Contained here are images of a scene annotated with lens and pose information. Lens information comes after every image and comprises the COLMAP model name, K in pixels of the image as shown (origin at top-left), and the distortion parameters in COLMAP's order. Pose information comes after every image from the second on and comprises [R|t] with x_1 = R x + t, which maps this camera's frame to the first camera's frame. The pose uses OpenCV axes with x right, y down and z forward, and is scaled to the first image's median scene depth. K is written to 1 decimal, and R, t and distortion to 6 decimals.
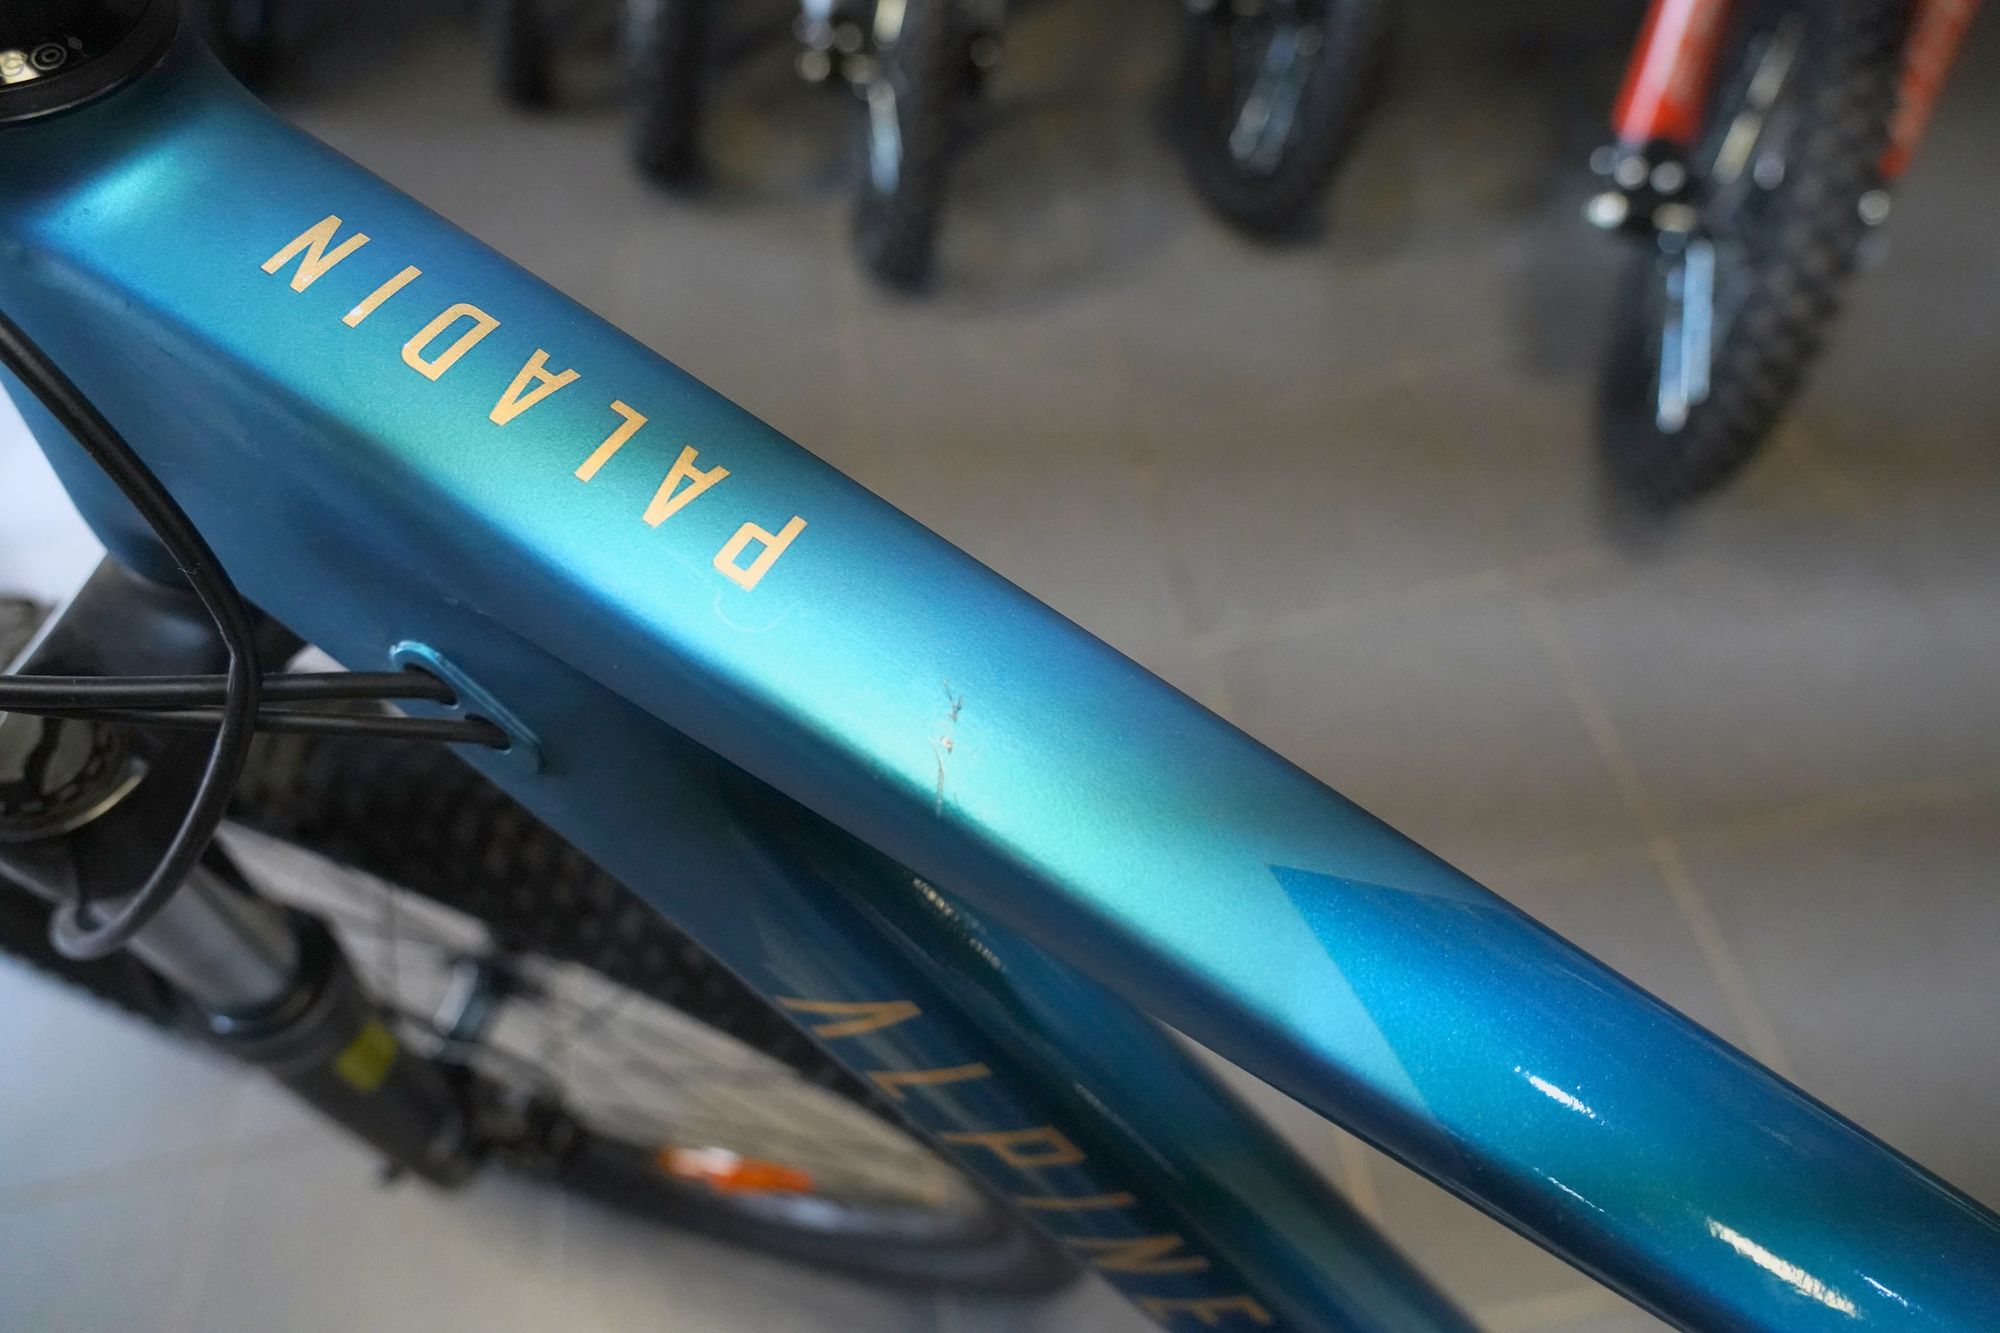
lens RADIAL K [[1392.1, 0, 1000.0], [0, 1392.1, 666.5], [0, 0, 1]] dist [0.004391, -0.000109]
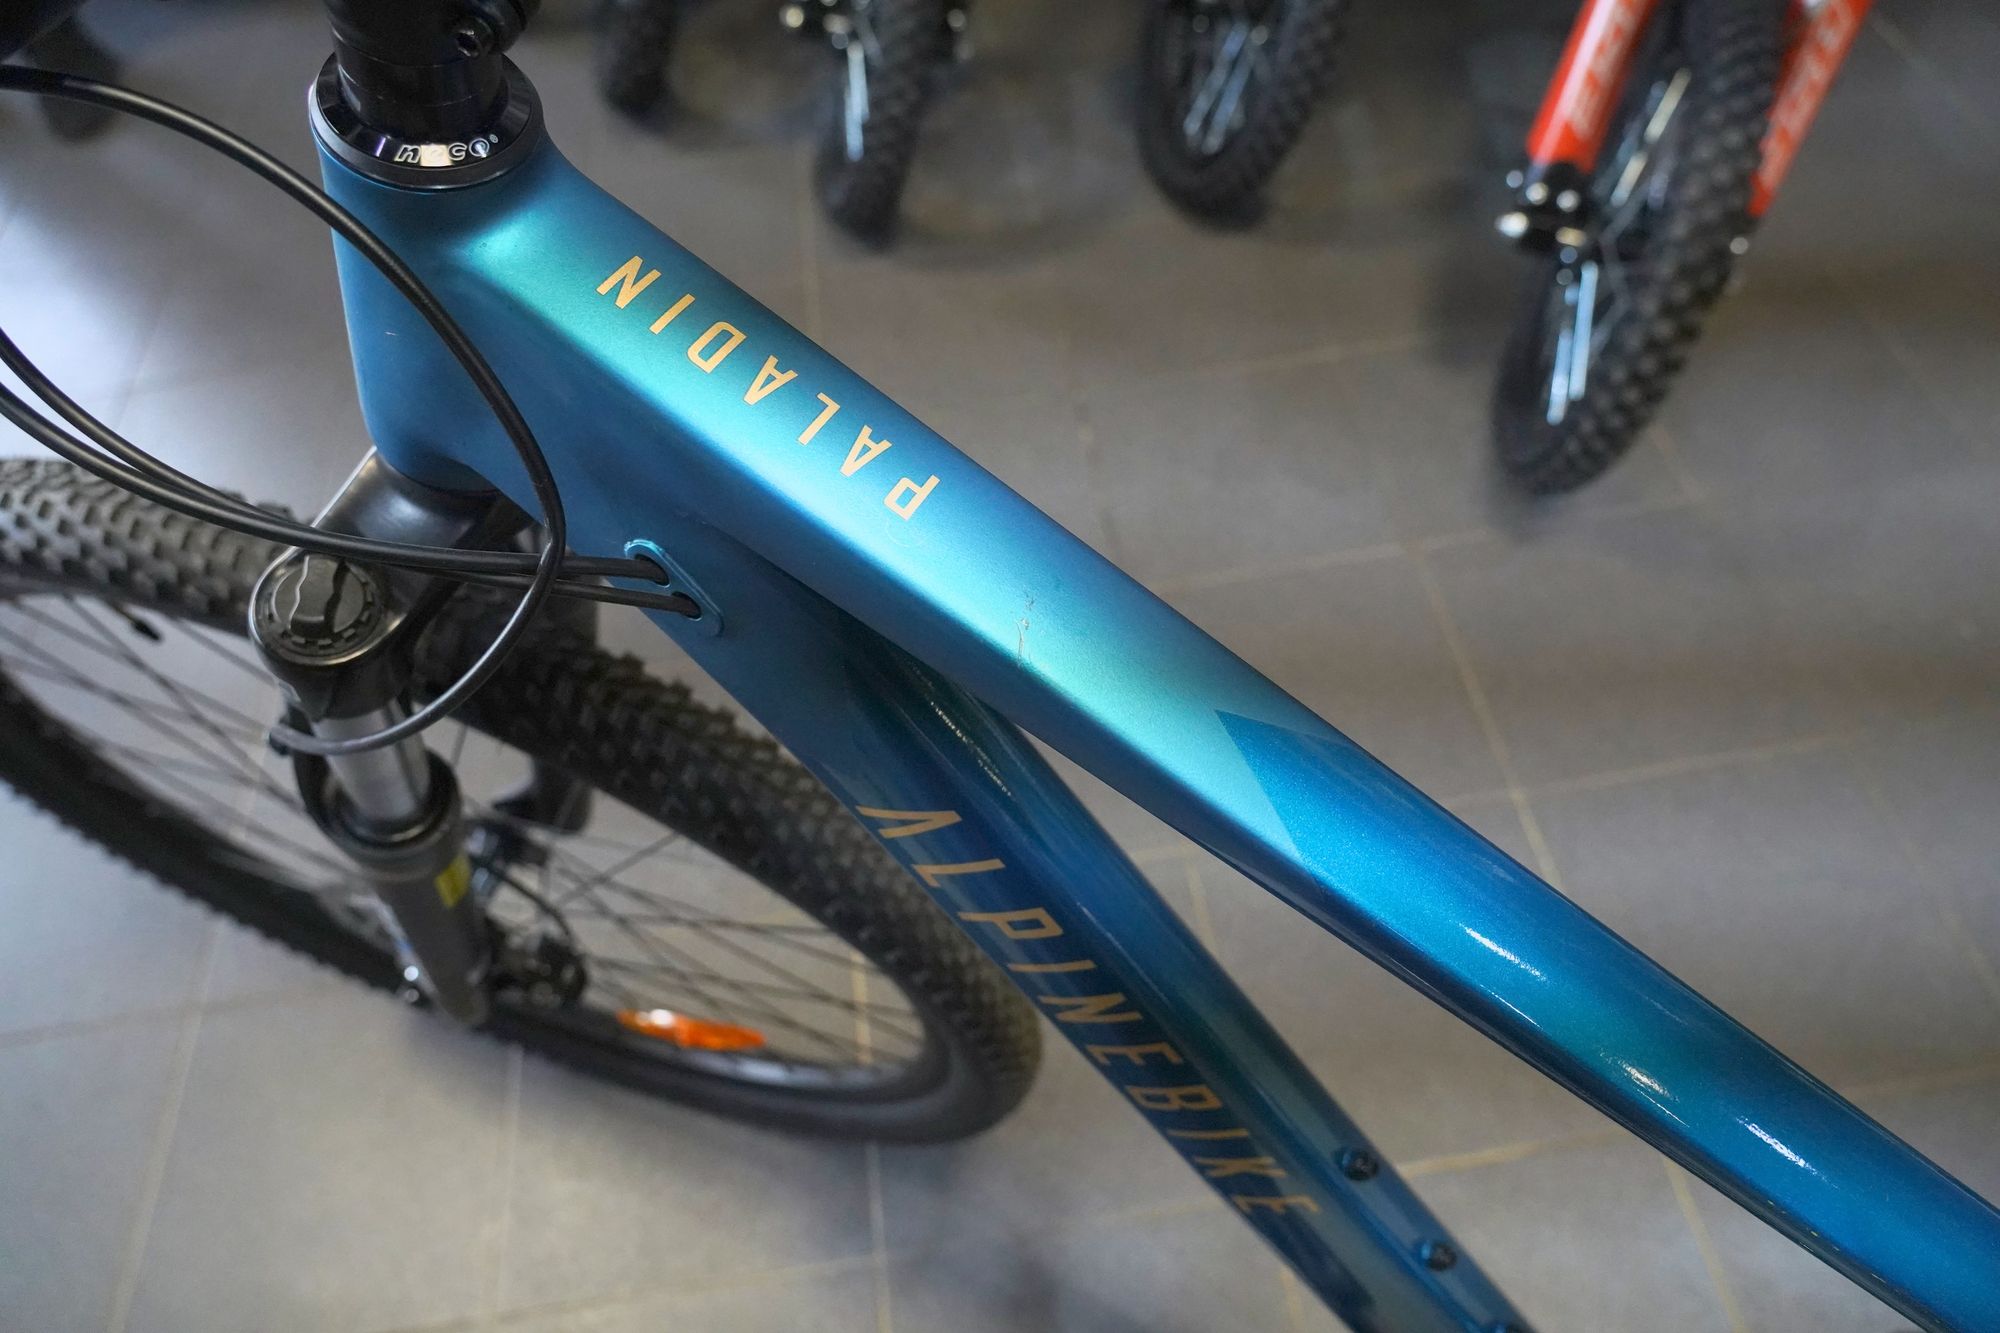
lens RADIAL K [[1392.1, 0, 1000.0], [0, 1392.1, 666.5], [0, 0, 1]] dist [0.004391, -0.000109]
pose [[0.995909, 0.058968, 0.068468, -0.061111], [-0.061693, 0.997357, 0.038390, 0.015645], [-0.066023, -0.042457, 0.996914, -0.214544]]
